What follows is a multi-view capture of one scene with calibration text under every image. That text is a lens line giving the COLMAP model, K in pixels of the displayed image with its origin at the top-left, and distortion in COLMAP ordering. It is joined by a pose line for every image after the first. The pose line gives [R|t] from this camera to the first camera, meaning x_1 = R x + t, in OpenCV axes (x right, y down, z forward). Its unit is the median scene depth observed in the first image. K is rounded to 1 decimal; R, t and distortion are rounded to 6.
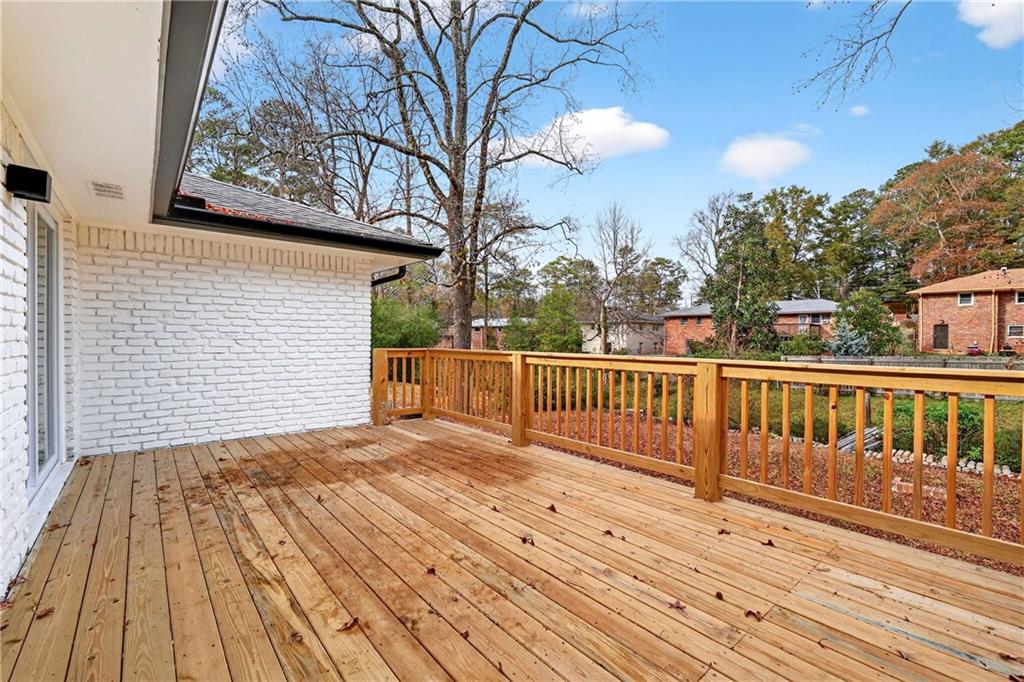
lens RADIAL K [[450.7, 0, 515.4], [0, 450.7, 344.8], [0, 0, 1]] dist [-0.002471, -0.000142]
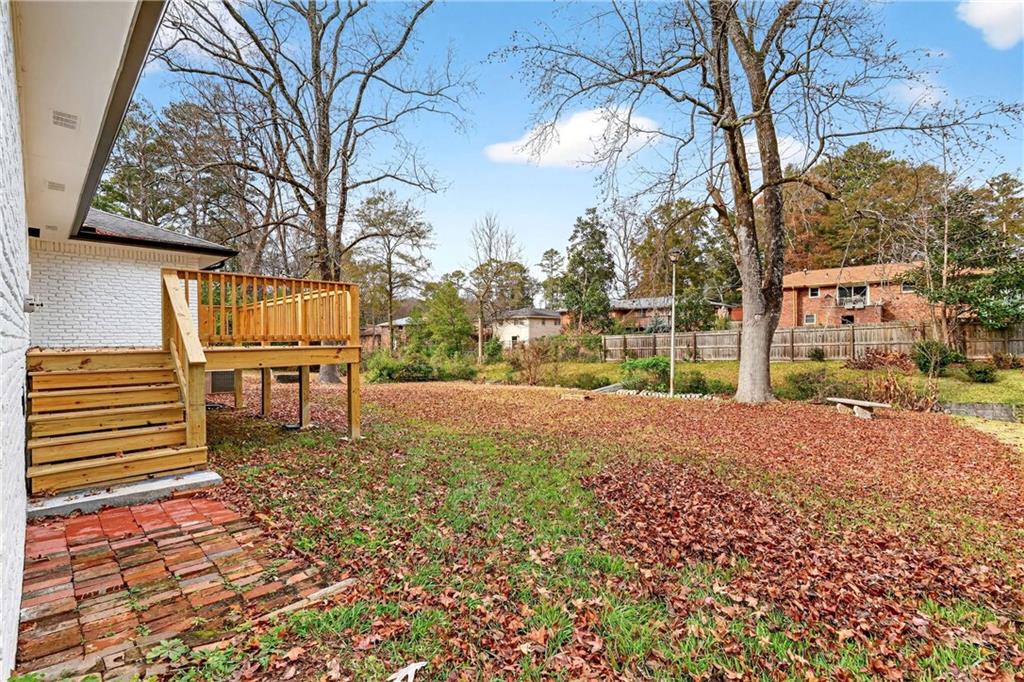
lens RADIAL K [[450.7, 0, 515.4], [0, 450.7, 344.8], [0, 0, 1]] dist [-0.002471, -0.000142]
pose [[0.992392, -0.016275, 0.122035, 0.239679], [0.016872, 0.999850, -0.003862, 0.064589], [-0.121954, 0.005892, 0.992518, -0.319852]]
